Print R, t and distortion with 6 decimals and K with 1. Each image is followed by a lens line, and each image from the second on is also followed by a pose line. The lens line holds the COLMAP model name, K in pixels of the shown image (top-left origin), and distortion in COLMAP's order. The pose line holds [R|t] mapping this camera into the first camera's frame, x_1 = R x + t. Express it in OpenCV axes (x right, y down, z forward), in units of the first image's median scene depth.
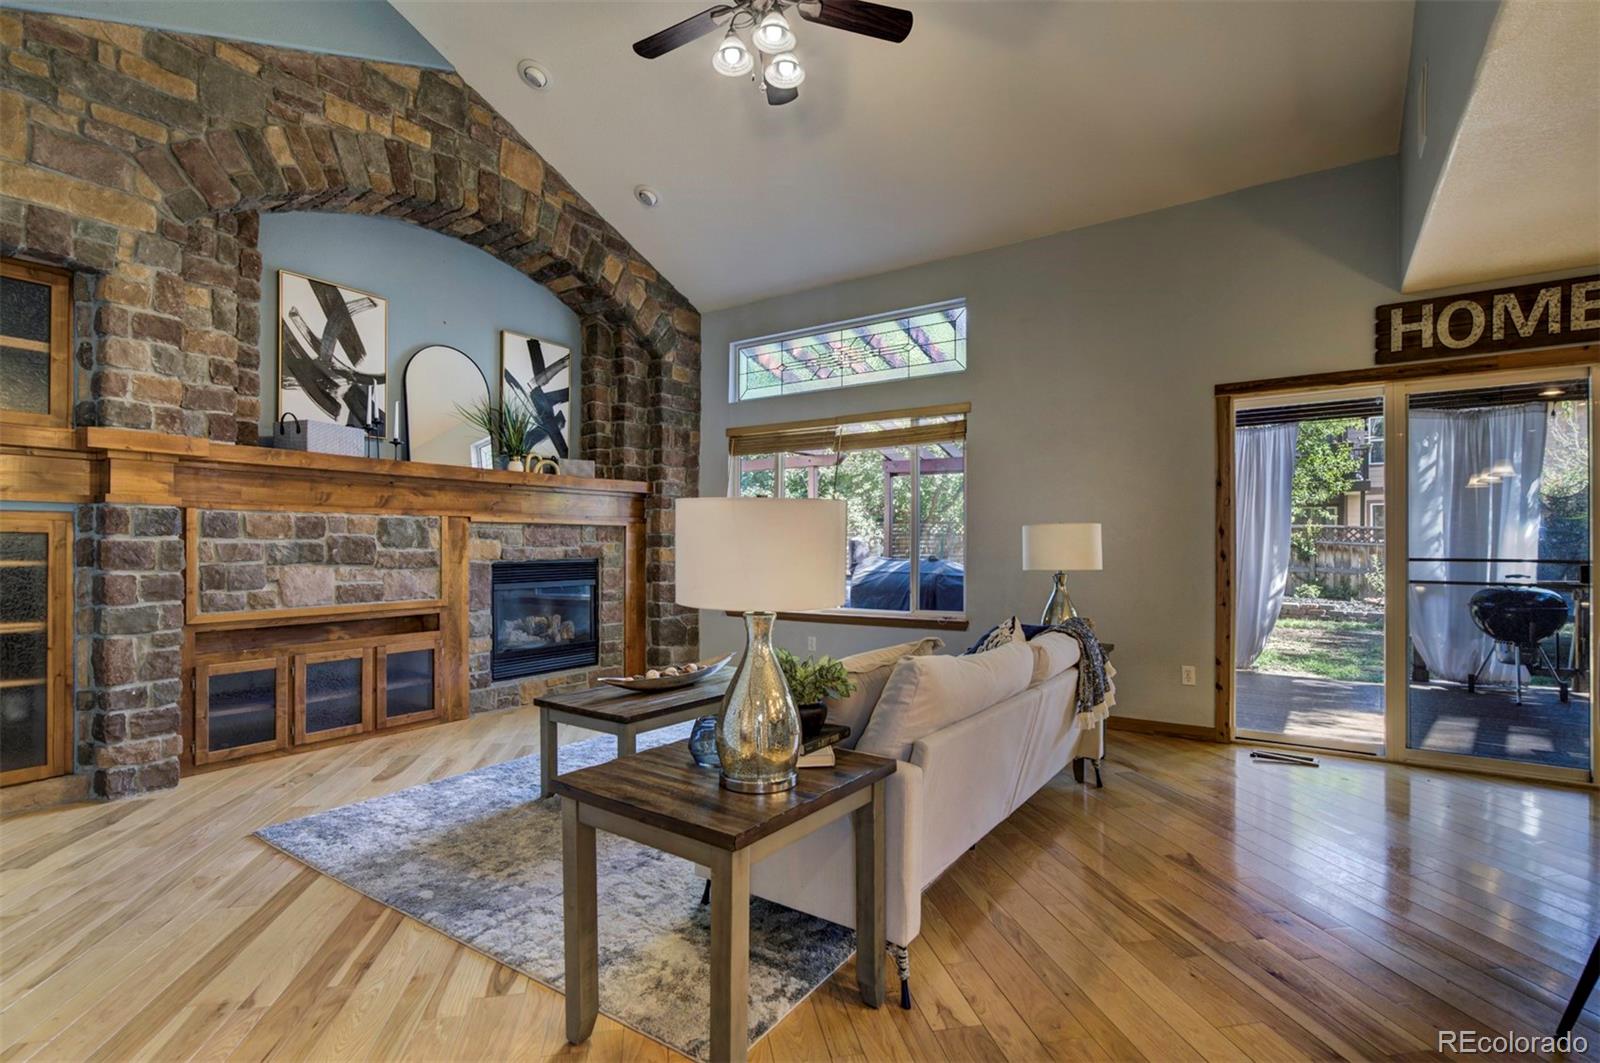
lens RADIAL K [[749.1, 0, 799.3], [0, 749.1, 541.7], [0, 0, 1]] dist [-0.003275, 0.001973]
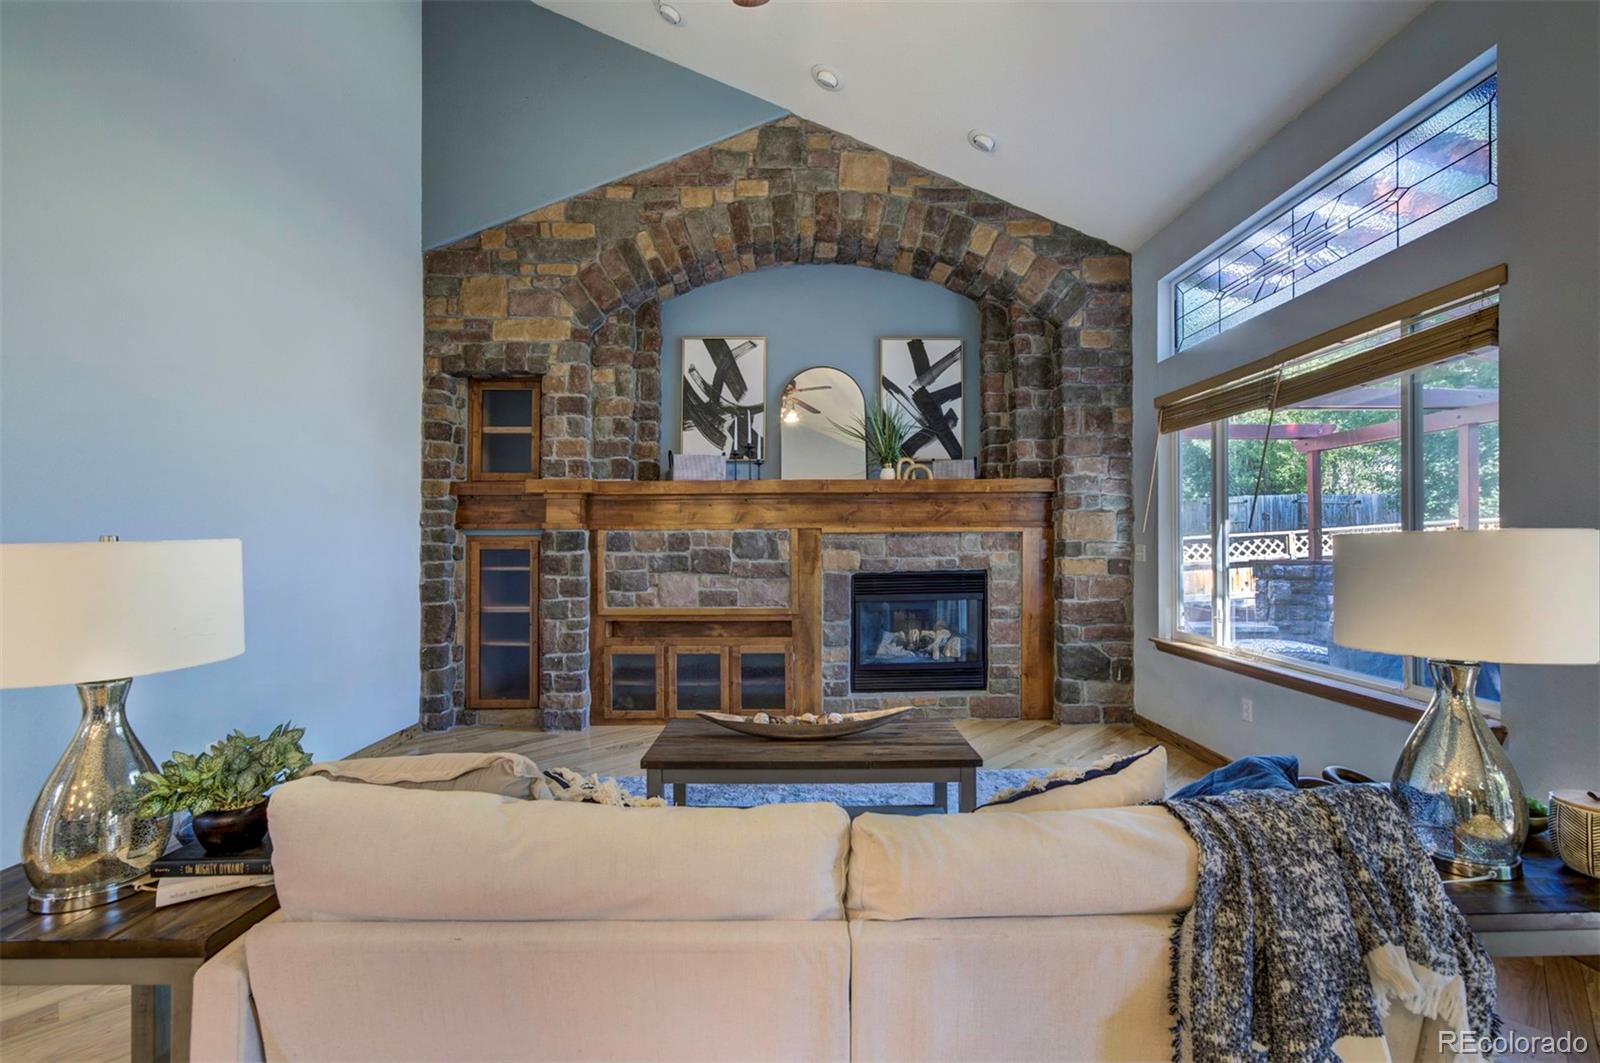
lens RADIAL K [[724.0, 0, 796.0], [0, 724.0, 531.0], [0, 0, 1]] dist [-0.043672, 0.002108]
pose [[0.576324, -0.011964, -0.817134, 0.377747], [0.008234, 0.999927, -0.008832, -0.022826], [0.817180, -0.001638, 0.576381, 0.421660]]
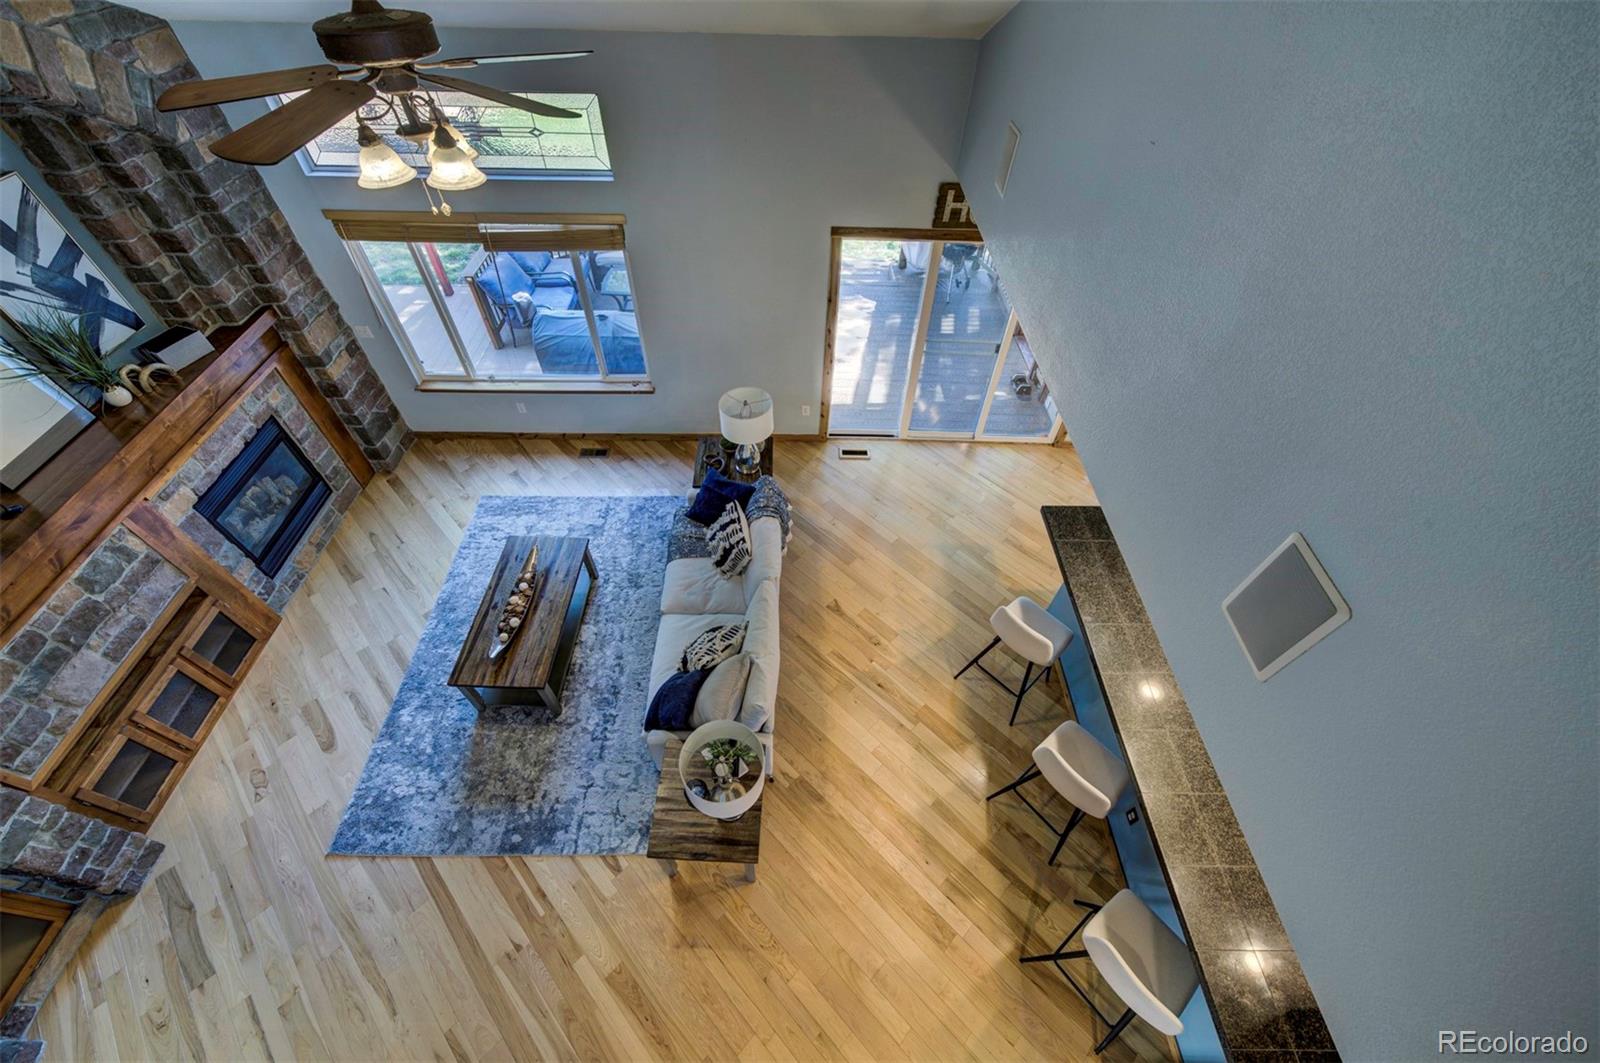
lens RADIAL K [[607.6, 0, 806.5], [0, 607.6, 534.5], [0, 0, 1]] dist [-0.008911, 0.001232]
pose [[0.822899, -0.417961, 0.384898, -0.085943], [-0.030131, 0.644360, 0.764129, -0.619292], [-0.567389, -0.640398, 0.517649, 0.150964]]
